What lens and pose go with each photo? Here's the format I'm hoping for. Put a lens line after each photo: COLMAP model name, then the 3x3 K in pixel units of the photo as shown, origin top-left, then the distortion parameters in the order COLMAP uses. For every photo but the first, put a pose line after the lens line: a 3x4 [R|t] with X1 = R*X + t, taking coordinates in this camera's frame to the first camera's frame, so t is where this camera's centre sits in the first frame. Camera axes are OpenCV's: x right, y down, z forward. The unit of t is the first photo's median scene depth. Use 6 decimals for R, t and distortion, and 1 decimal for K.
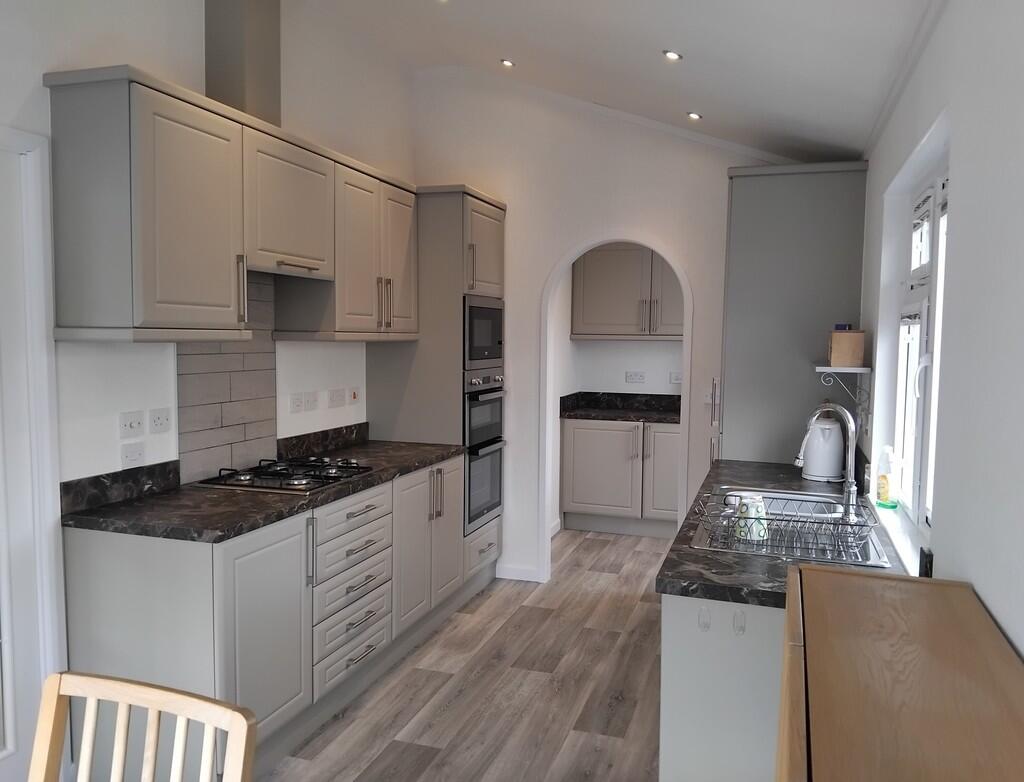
lens RADIAL K [[788.3, 0, 516.0], [0, 788.3, 387.7], [0, 0, 1]] dist [0.108082, -0.192466]
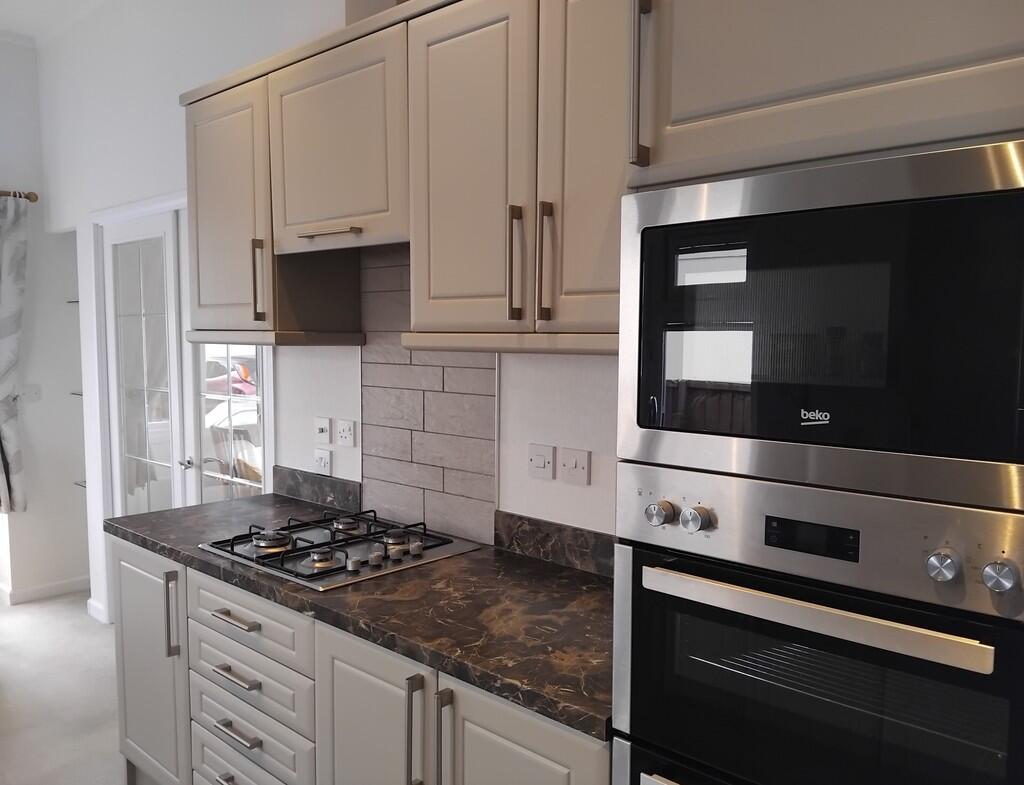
lens RADIAL K [[788.3, 0, 516.0], [0, 788.3, 389.2], [0, 0, 1]] dist [0.108082, -0.192466]
pose [[-0.385548, 0.047350, -0.921472, 0.287043], [-0.075392, 0.993726, 0.082607, -0.091053], [0.919603, 0.101320, -0.379559, 1.425648]]
